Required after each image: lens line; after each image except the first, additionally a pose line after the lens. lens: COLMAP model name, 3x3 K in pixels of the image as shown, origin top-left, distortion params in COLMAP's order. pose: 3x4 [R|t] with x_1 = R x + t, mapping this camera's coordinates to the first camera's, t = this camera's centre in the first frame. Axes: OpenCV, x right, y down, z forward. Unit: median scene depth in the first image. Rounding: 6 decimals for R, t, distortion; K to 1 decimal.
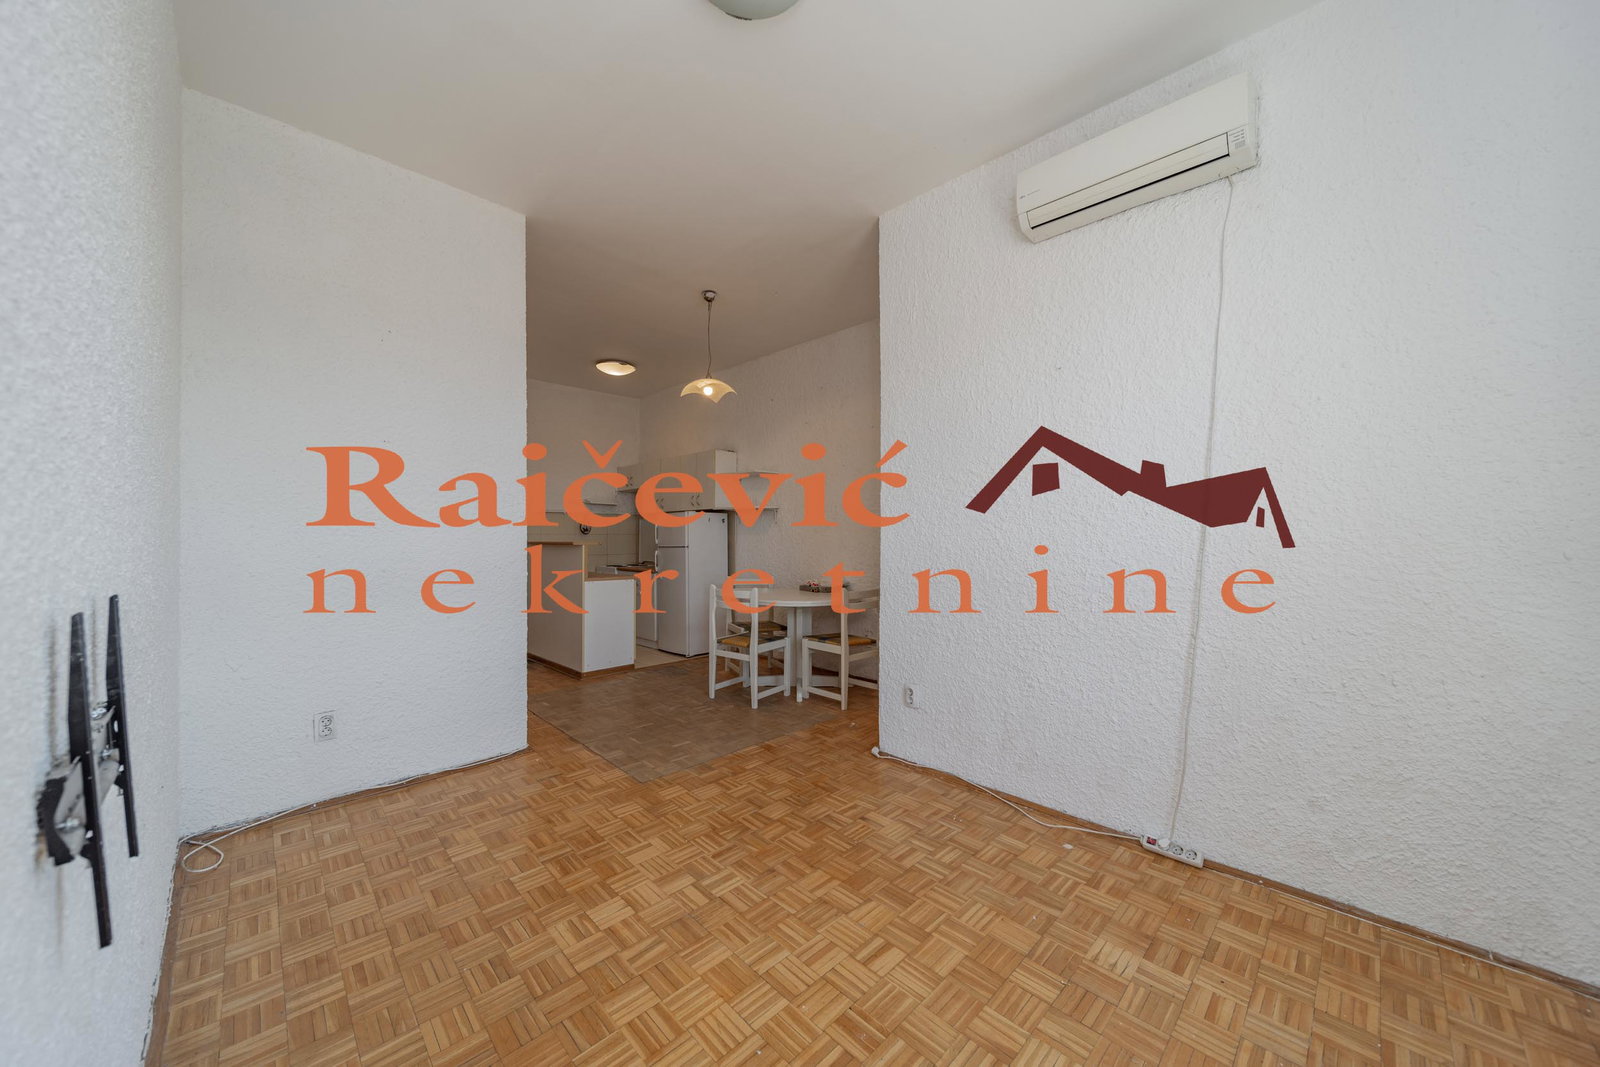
lens RADIAL K [[557.3, 0, 783.1], [0, 557.3, 533.8], [0, 0, 1]] dist [0.011990, -0.005473]
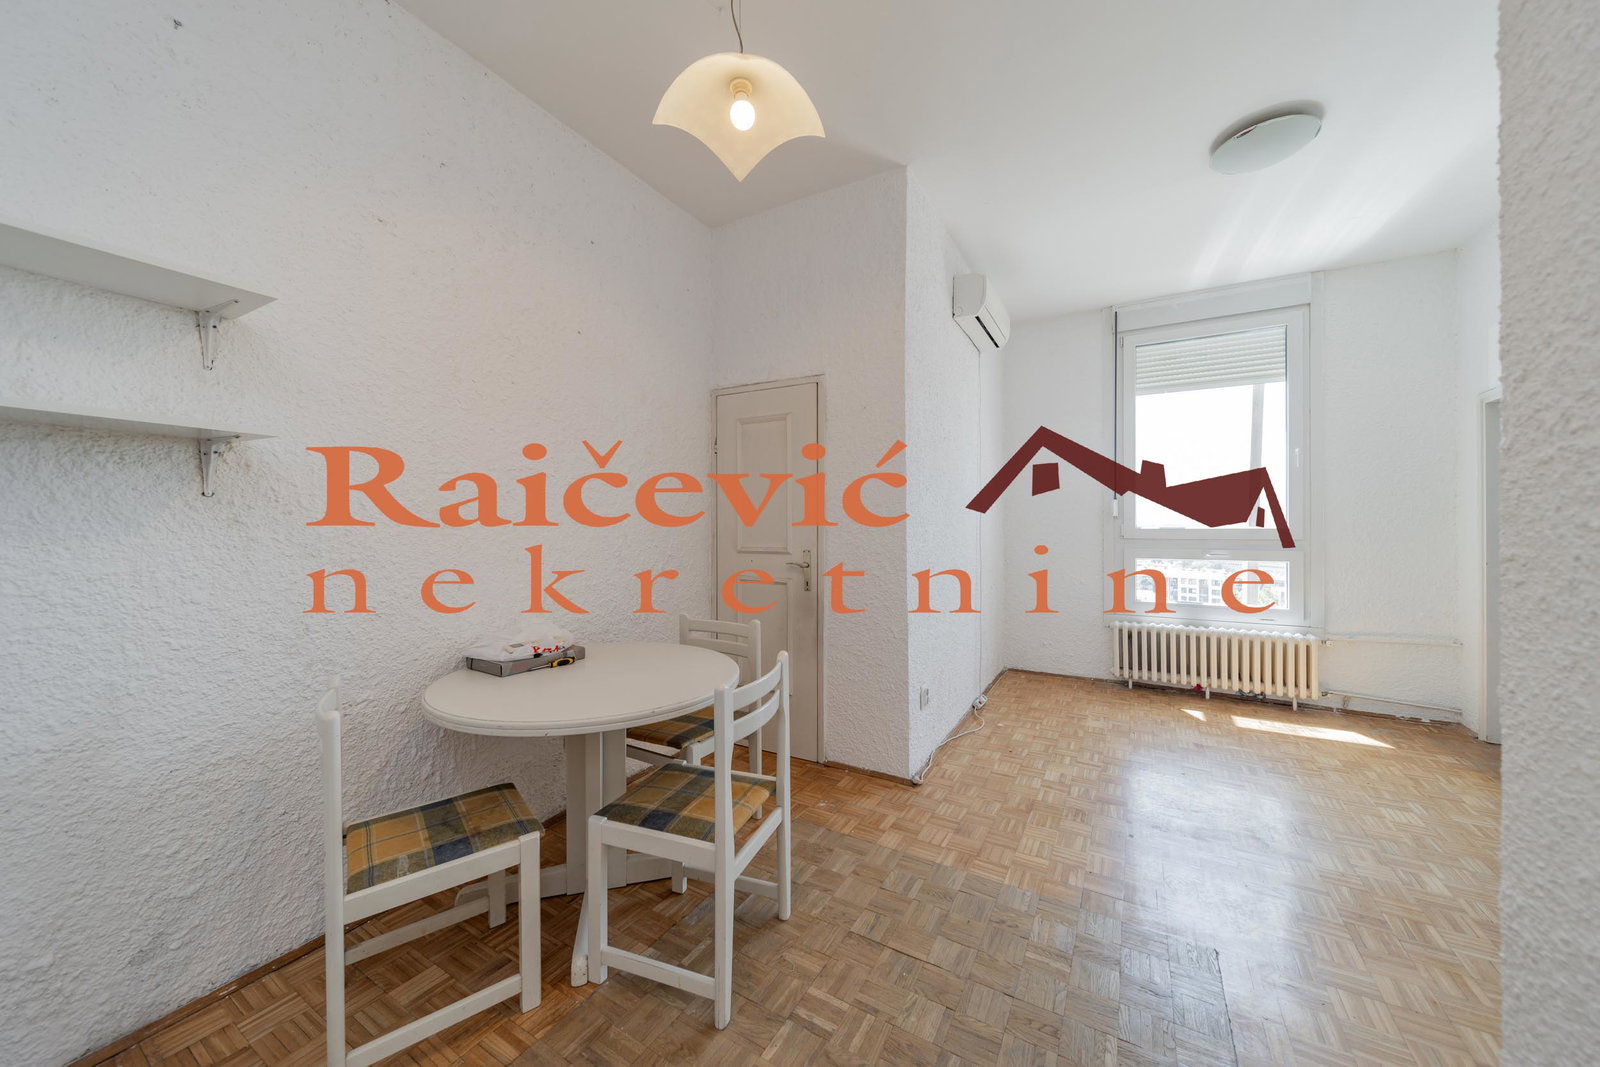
lens RADIAL K [[557.3, 0, 783.1], [0, 557.3, 533.8], [0, 0, 1]] dist [0.011990, -0.005473]
pose [[-0.255394, -0.002221, 0.966834, -0.661578], [0.007408, 0.999964, 0.004253, -0.003507], [-0.966809, 0.008248, -0.255368, 1.496561]]
